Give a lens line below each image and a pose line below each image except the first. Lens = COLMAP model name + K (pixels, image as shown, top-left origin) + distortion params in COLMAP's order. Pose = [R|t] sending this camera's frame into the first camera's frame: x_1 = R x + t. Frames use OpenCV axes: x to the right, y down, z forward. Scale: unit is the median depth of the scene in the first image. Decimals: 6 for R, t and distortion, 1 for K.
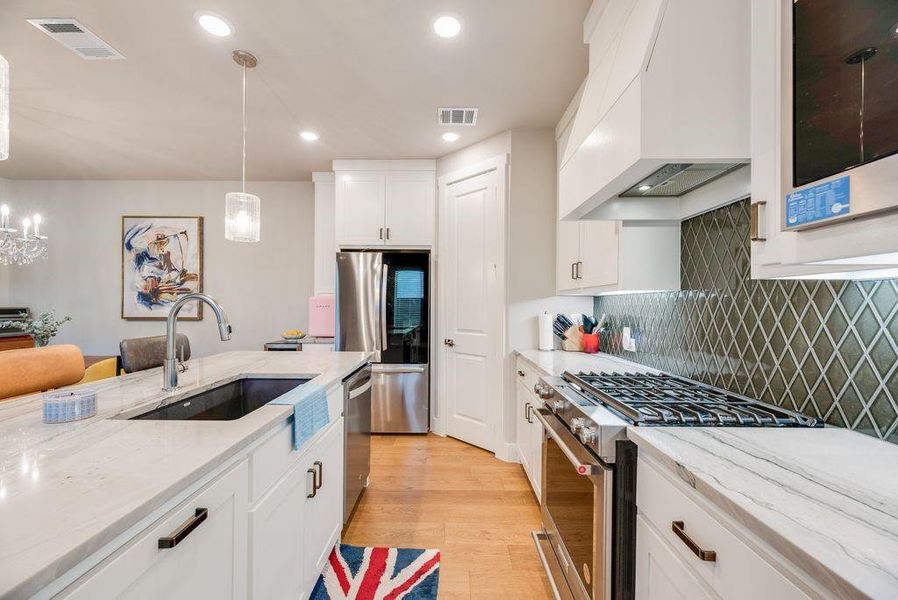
lens RADIAL K [[361.3, 0, 448.1], [0, 361.3, 303.8], [0, 0, 1]] dist [-0.000095, 0.000528]
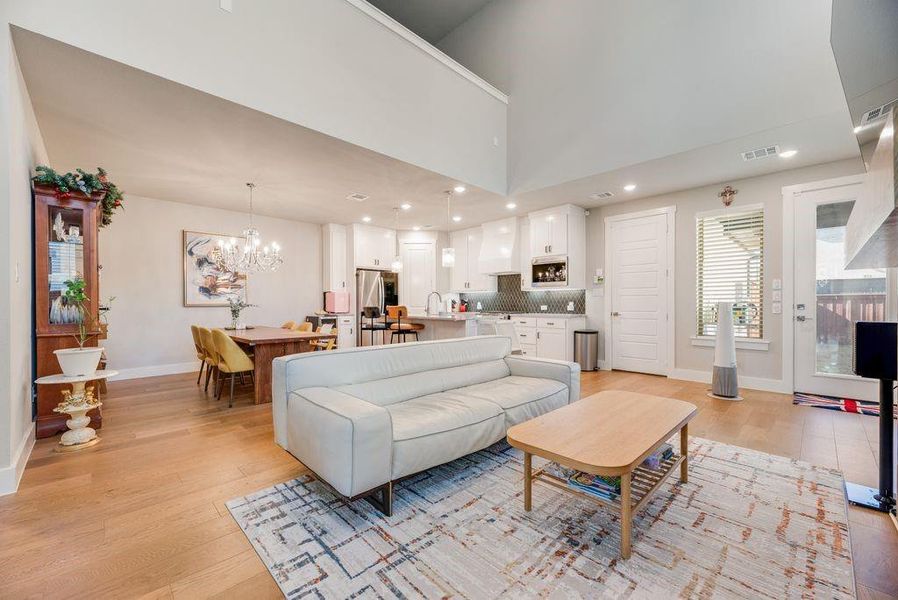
lens RADIAL K [[361.3, 0, 448.6], [0, 361.3, 300.6], [0, 0, 1]] dist [-0.000095, 0.000528]
pose [[0.706241, -0.002500, 0.707967, -1.433378], [0.003735, 0.999993, -0.000195, 0.032679], [-0.707962, 0.002782, 0.706245, -0.818222]]
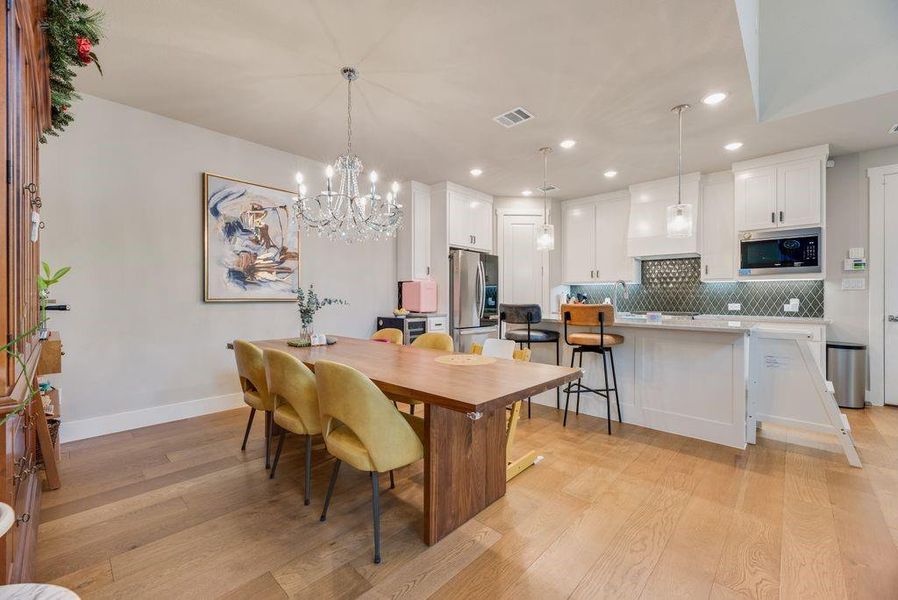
lens RADIAL K [[361.3, 0, 449.5], [0, 361.3, 294.8], [0, 0, 1]] dist [-0.000095, 0.000528]
pose [[0.678153, 0.002966, 0.734914, -1.382475], [-0.003165, 0.999994, -0.001115, 0.033556], [-0.734914, -0.001570, 0.678159, 0.074566]]
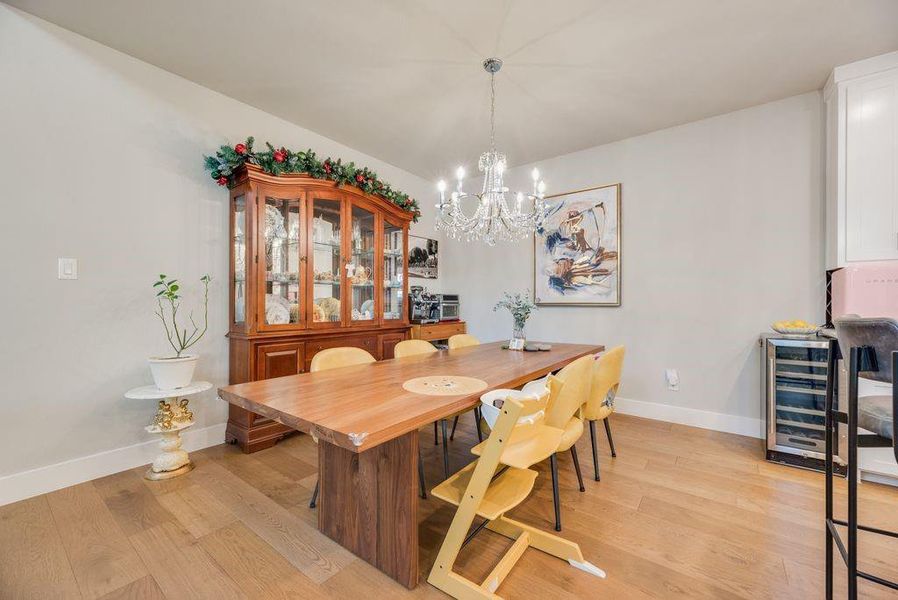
lens RADIAL K [[361.3, 0, 452.7], [0, 361.3, 303.5], [0, 0, 1]] dist [-0.000095, 0.000528]
pose [[0.801923, -0.002540, -0.597422, -0.613481], [0.006623, 0.999967, 0.004638, 0.039488], [0.597391, -0.007676, 0.801913, 0.116445]]
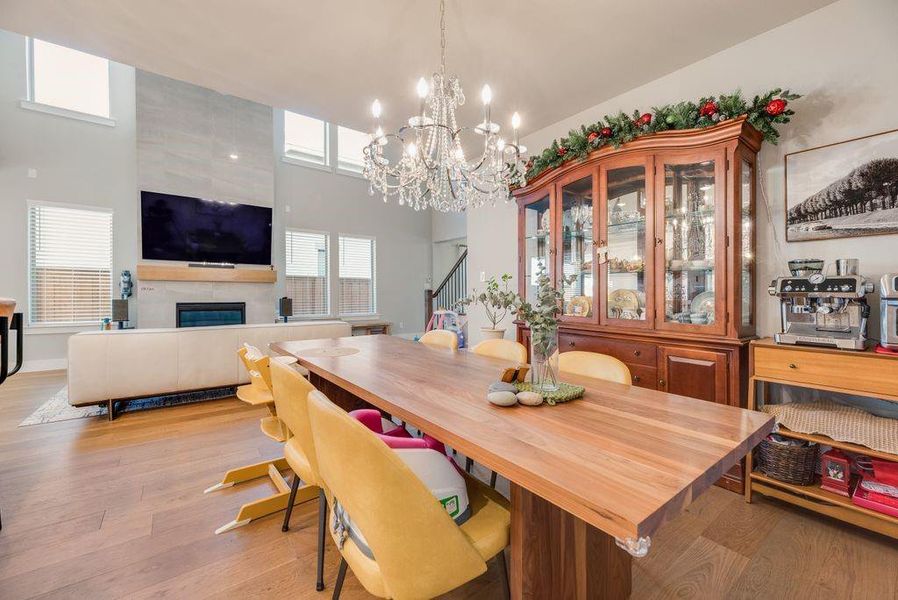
lens RADIAL K [[361.3, 0, 450.0], [0, 361.3, 291.4], [0, 0, 1]] dist [-0.000095, 0.000528]
pose [[-0.790038, -0.016006, -0.612849, -0.687493], [-0.008818, 0.999852, -0.014745, 0.045415], [0.612995, -0.006245, -0.790062, 1.113718]]
